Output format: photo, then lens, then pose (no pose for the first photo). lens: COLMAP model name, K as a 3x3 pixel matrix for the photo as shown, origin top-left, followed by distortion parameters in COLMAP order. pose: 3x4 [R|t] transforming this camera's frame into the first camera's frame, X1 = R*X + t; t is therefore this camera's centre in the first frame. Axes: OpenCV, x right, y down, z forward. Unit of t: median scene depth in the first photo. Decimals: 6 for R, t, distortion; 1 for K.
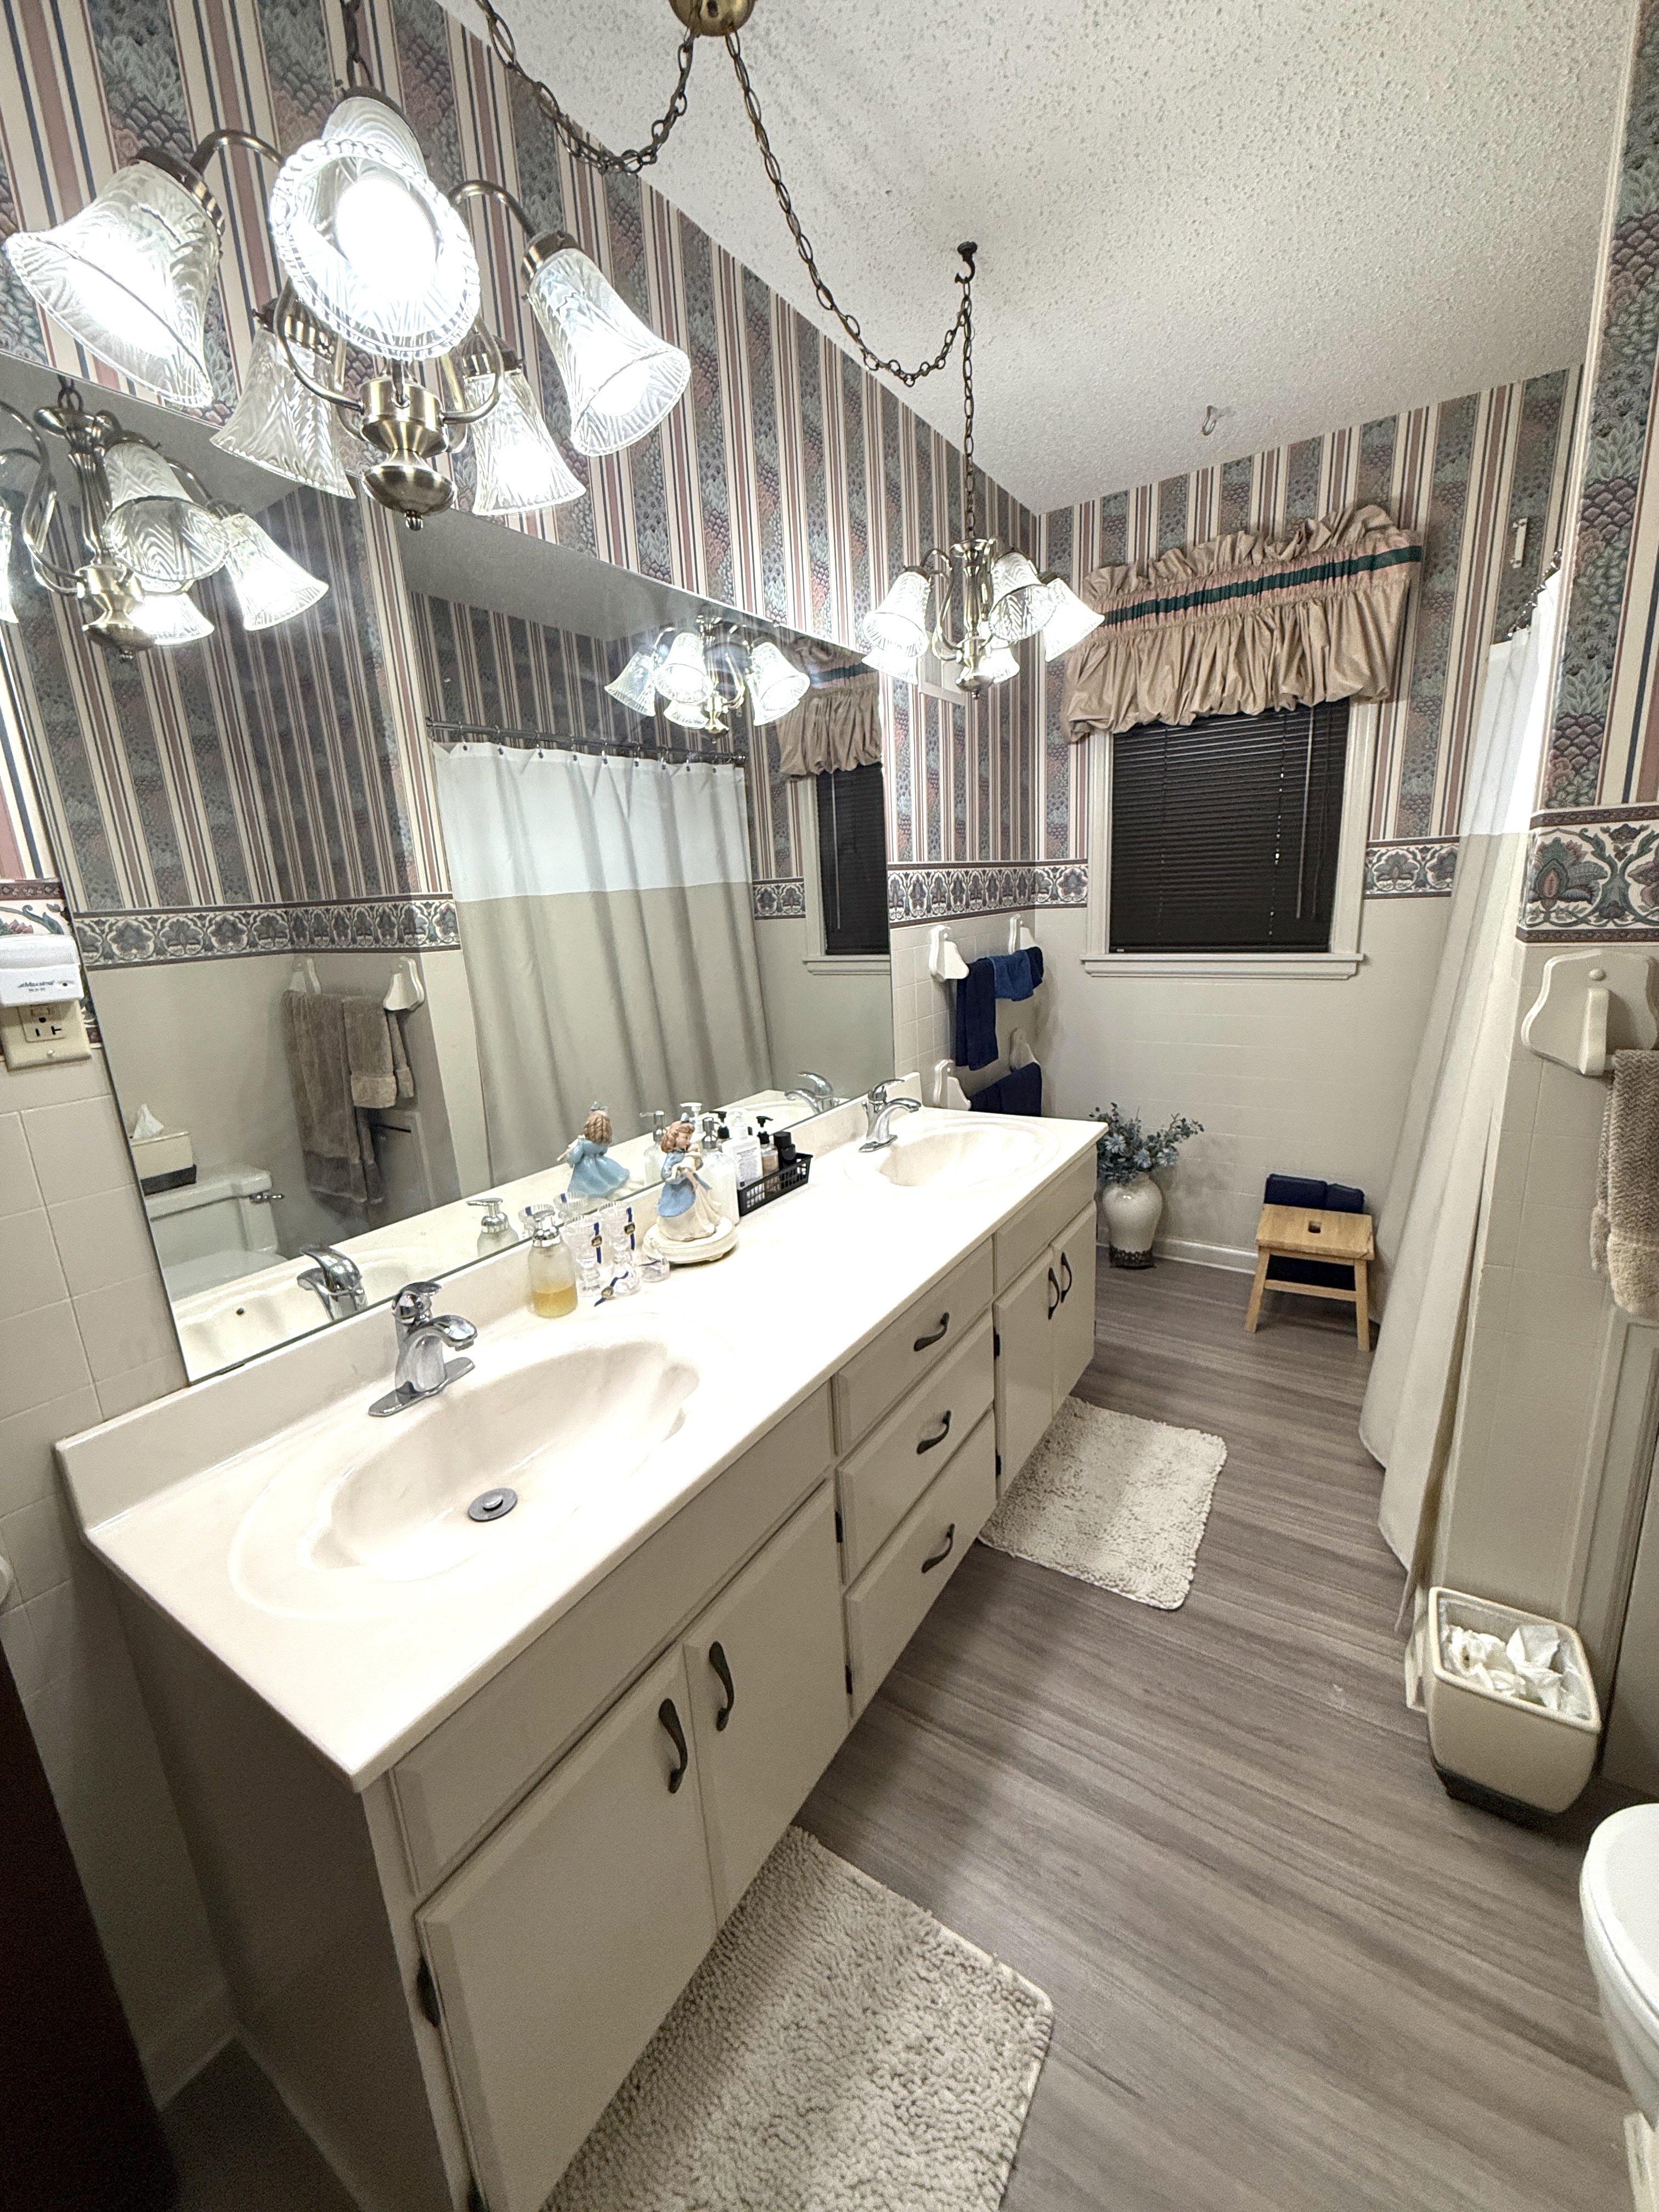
lens RADIAL K [[881.1, 0, 829.0], [0, 881.1, 1099.9], [0, 0, 1]] dist [-0.002156, 0.000565]
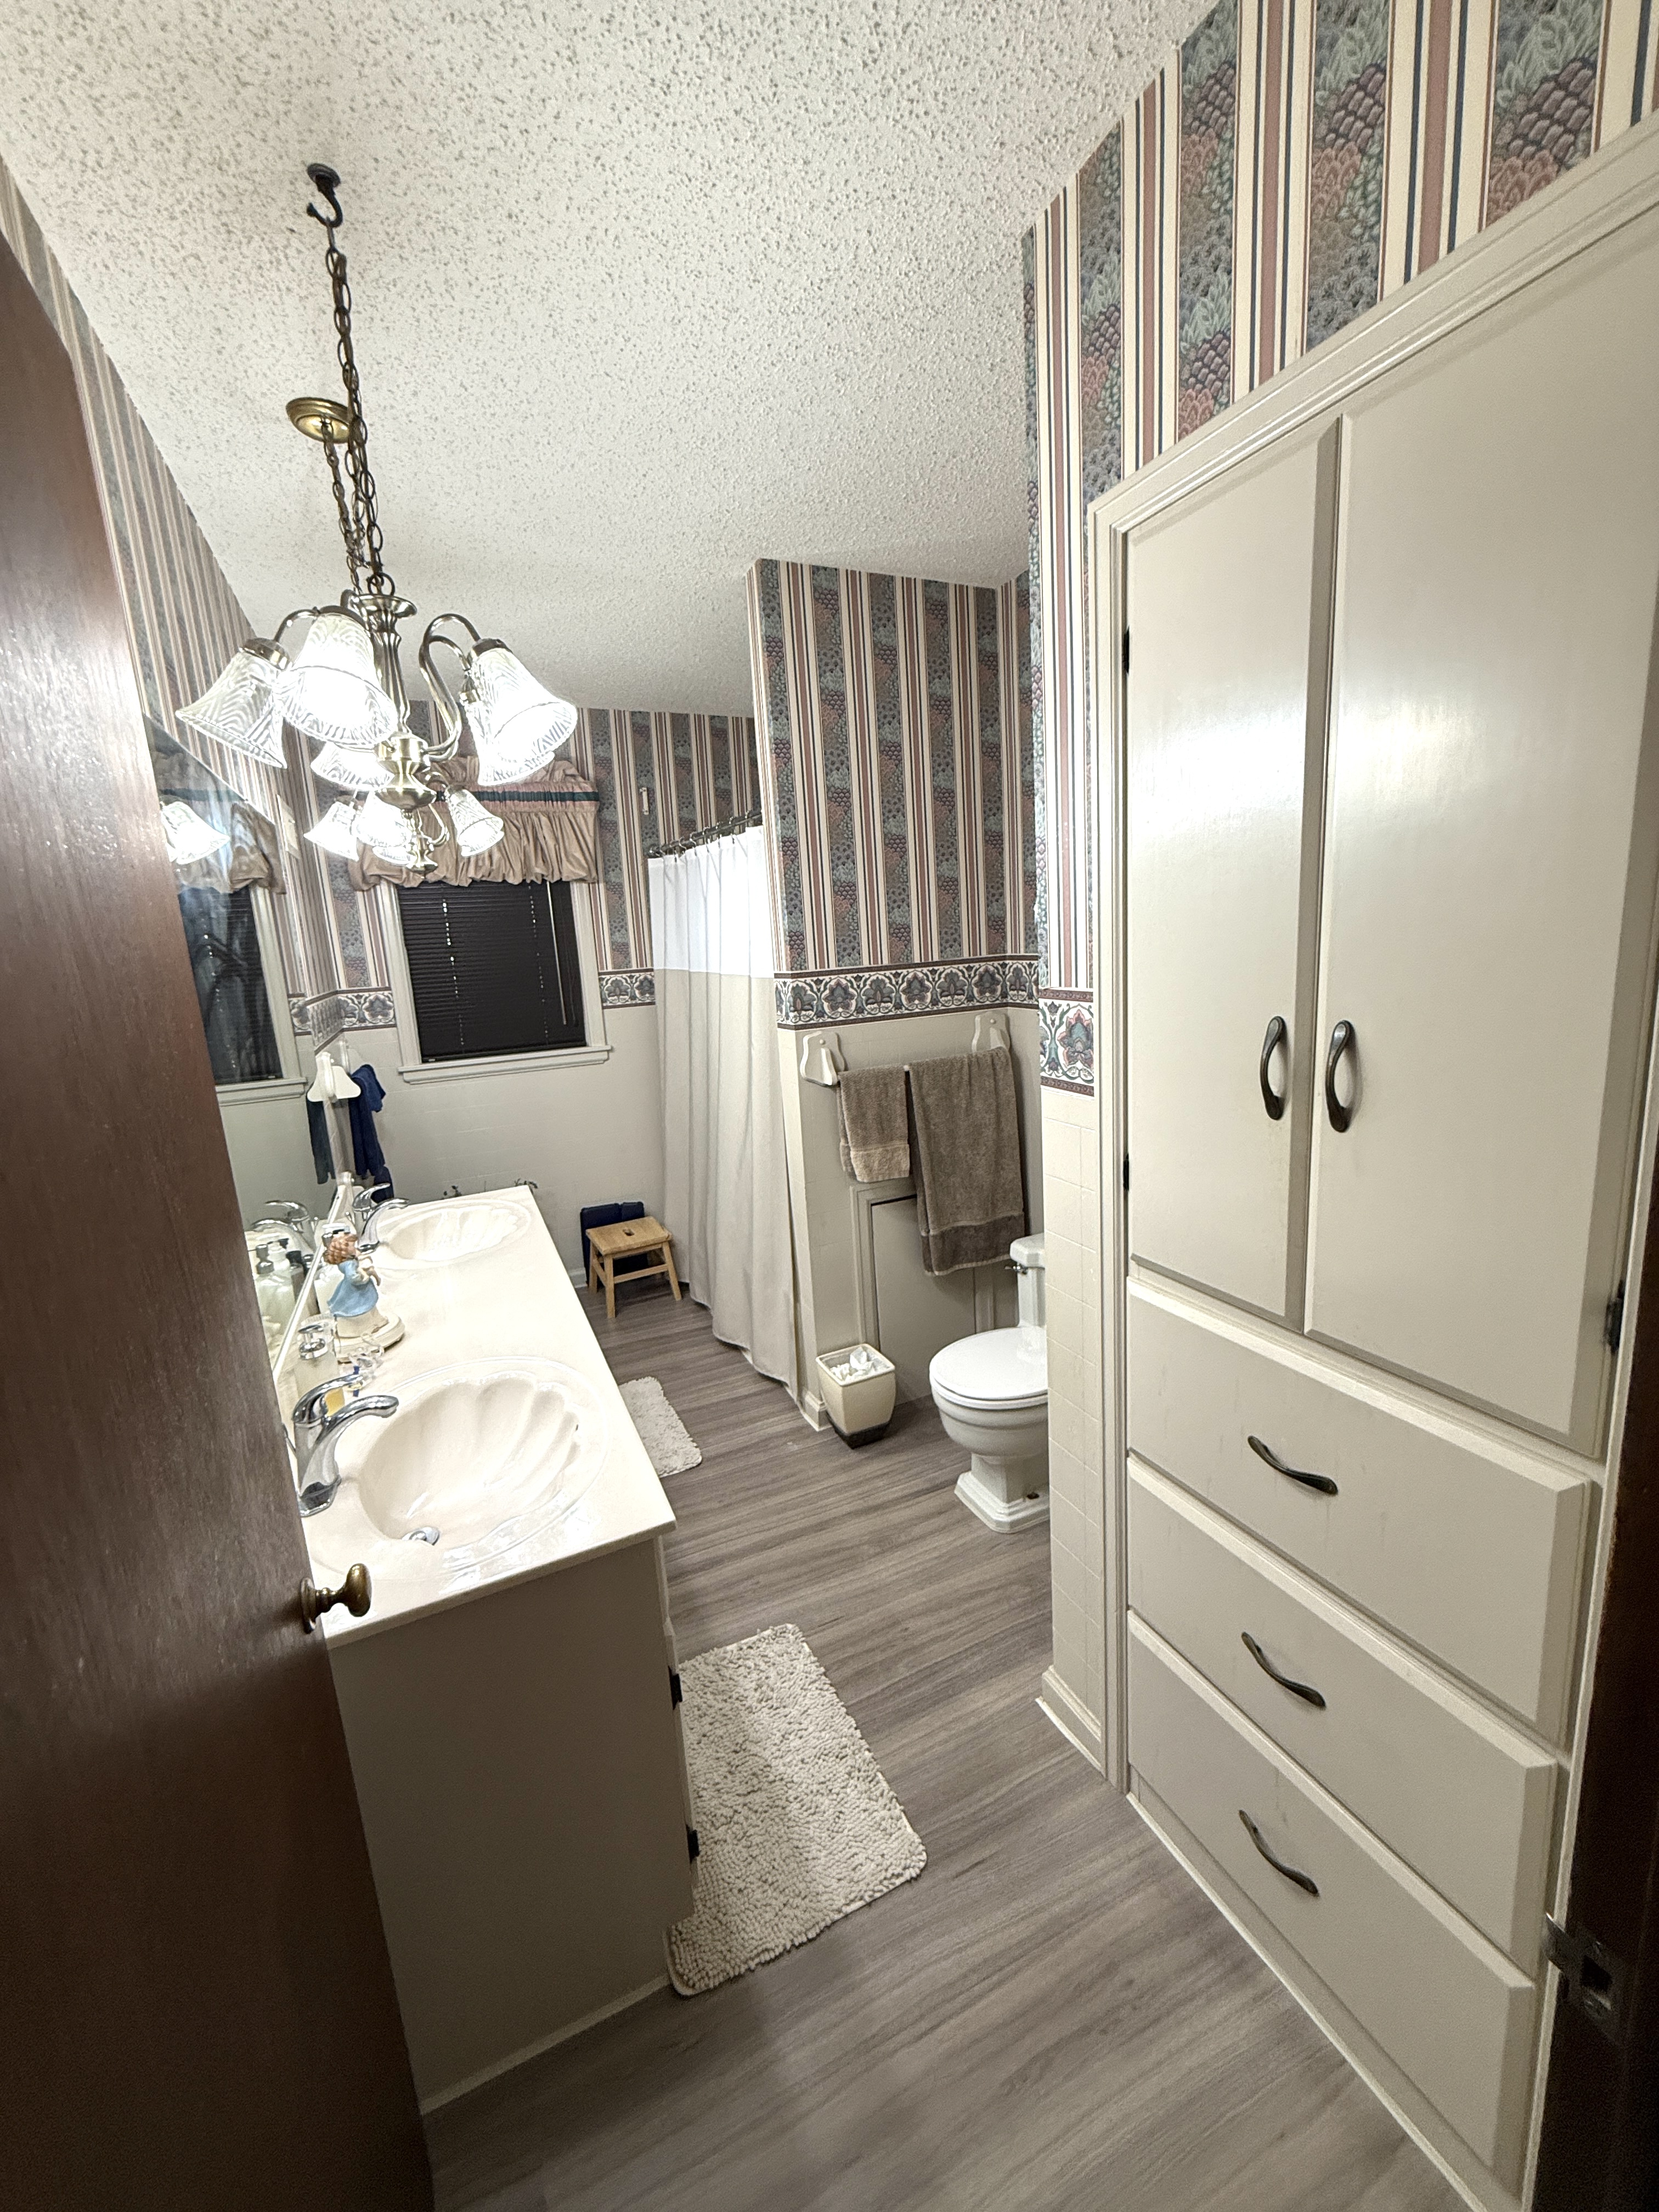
lens RADIAL K [[881.1, 0, 827.5], [0, 881.1, 1101.3], [0, 0, 1]] dist [-0.002156, 0.000565]
pose [[0.540886, -0.137641, 0.829757, -0.481283], [0.229305, 0.973281, 0.011975, -0.008021], [-0.809235, 0.183790, 0.557996, -0.118793]]
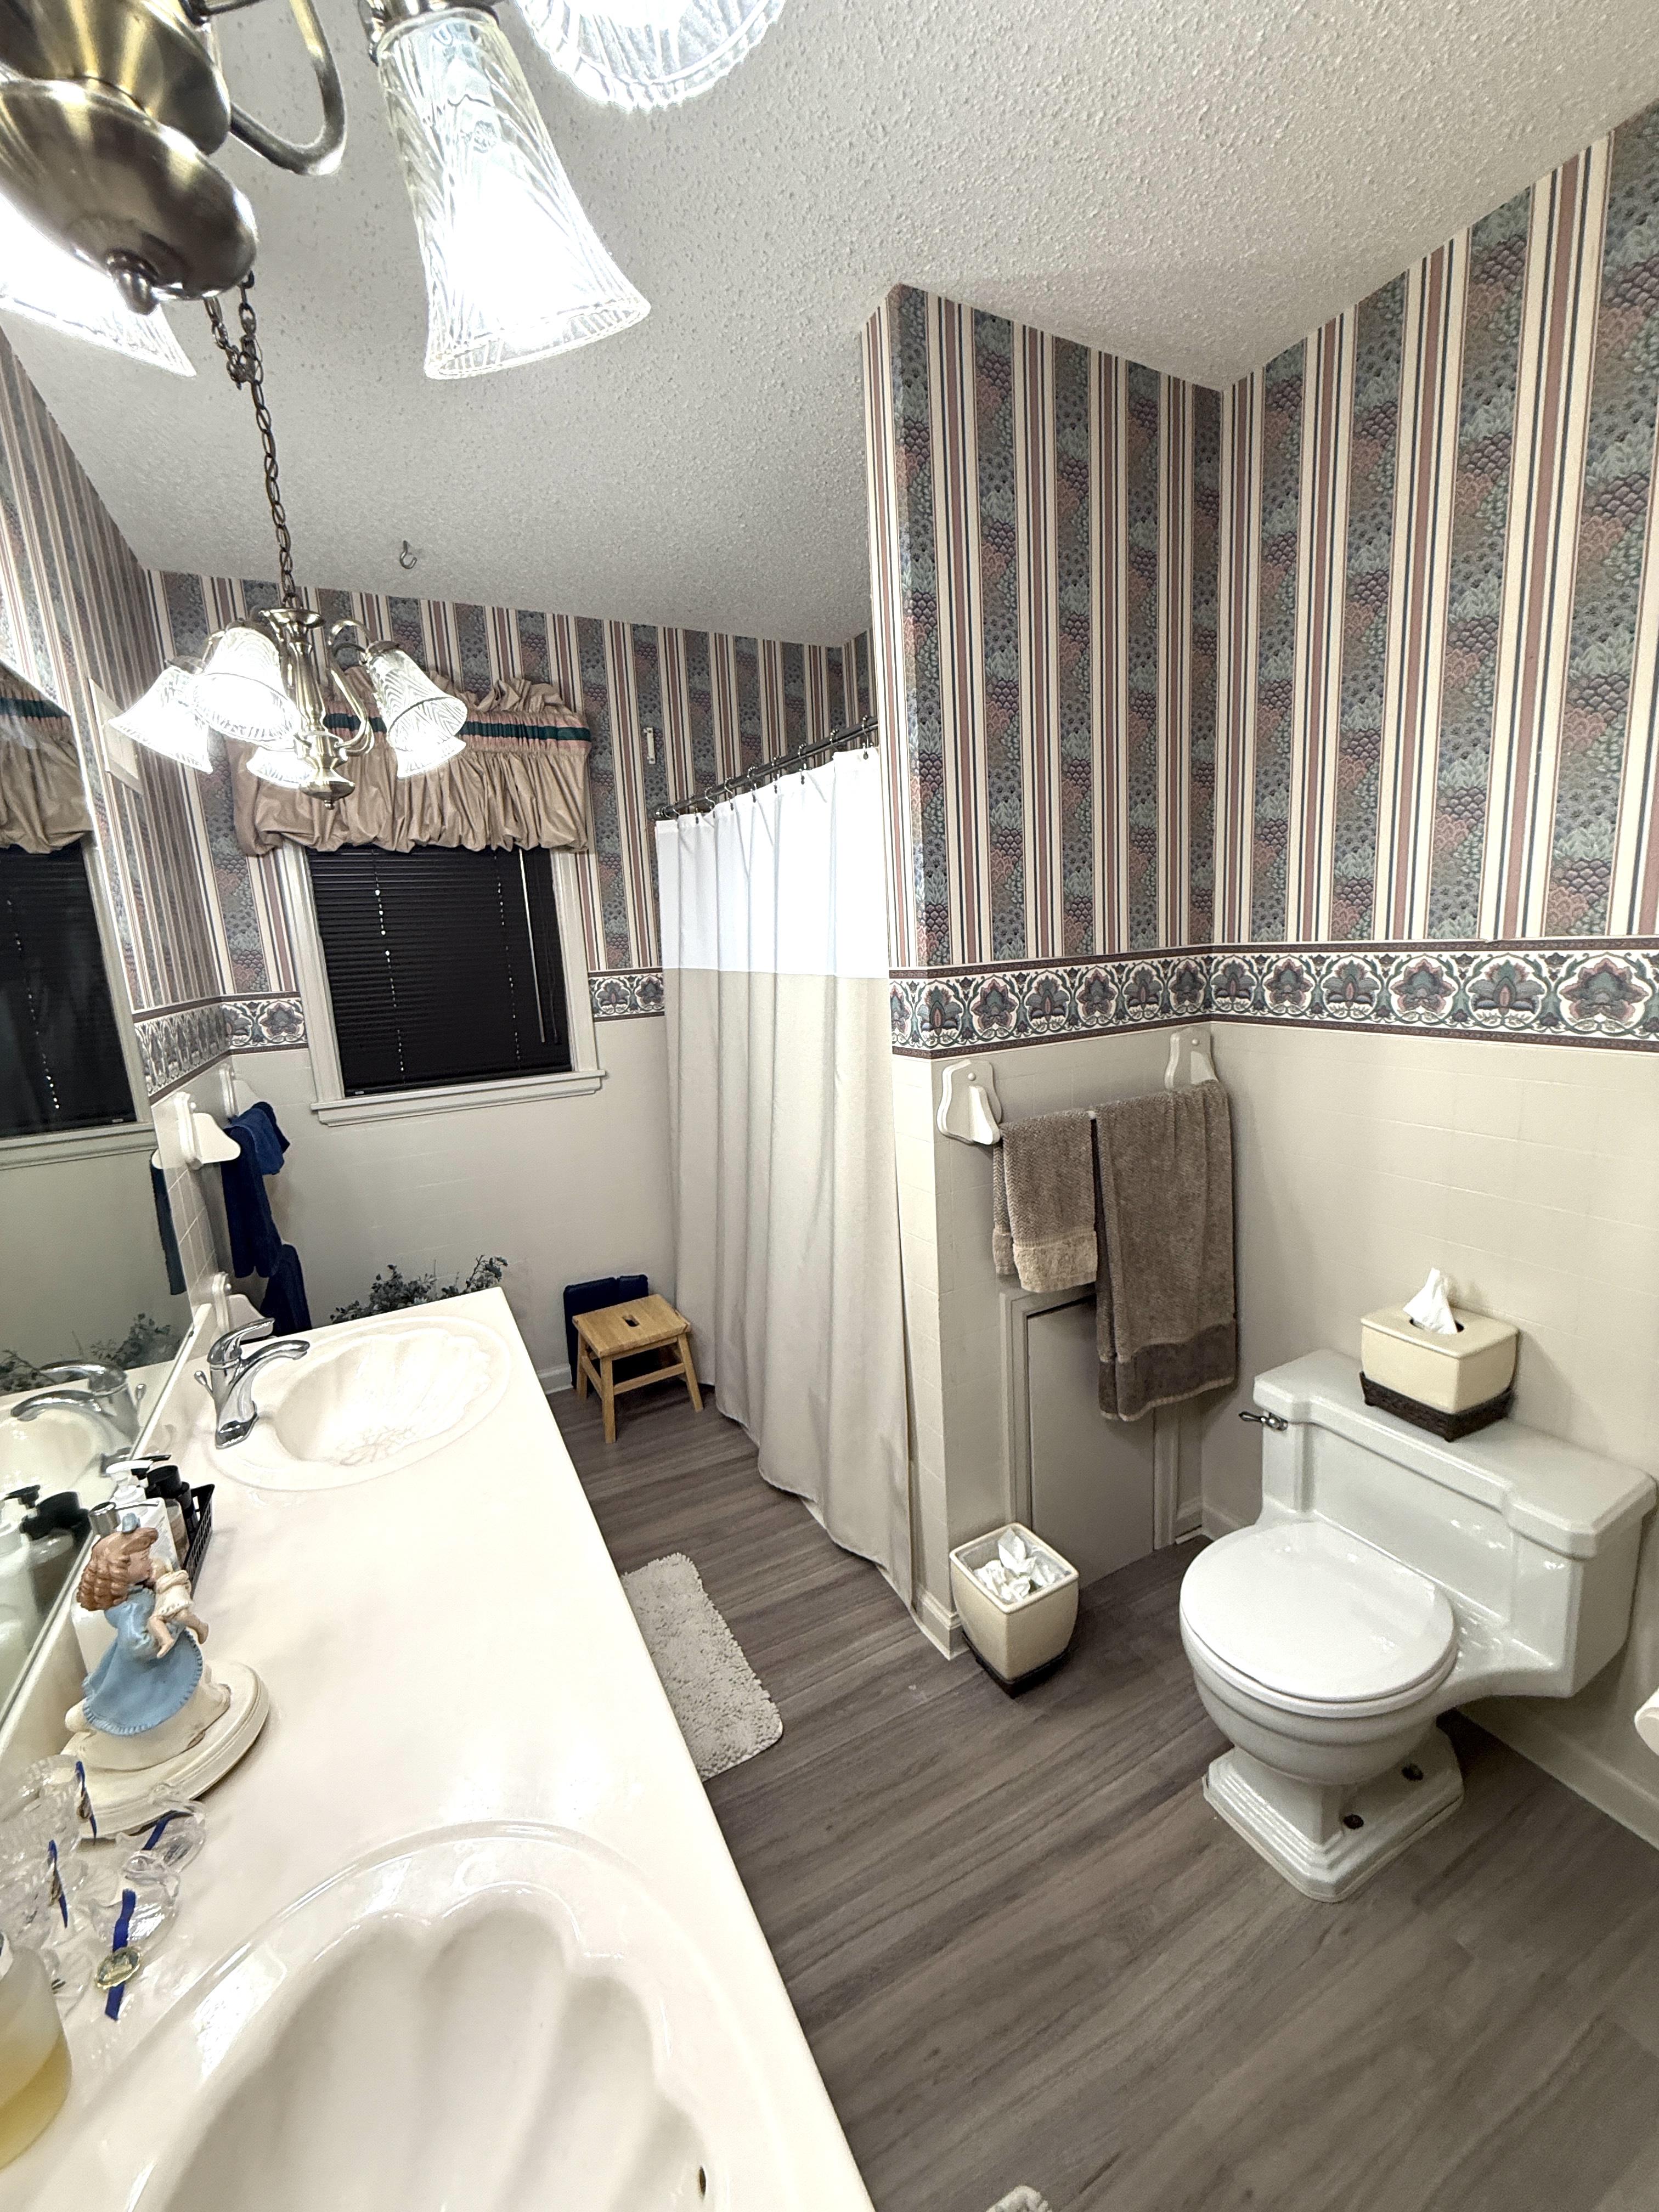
lens RADIAL K [[881.1, 0, 828.7], [0, 881.1, 1100.9], [0, 0, 1]] dist [-0.002156, 0.000565]
pose [[0.495423, -0.134061, 0.858245, -0.236919], [0.234781, 0.971912, 0.016288, -0.085359], [-0.836322, 0.193430, 0.512982, 0.212246]]
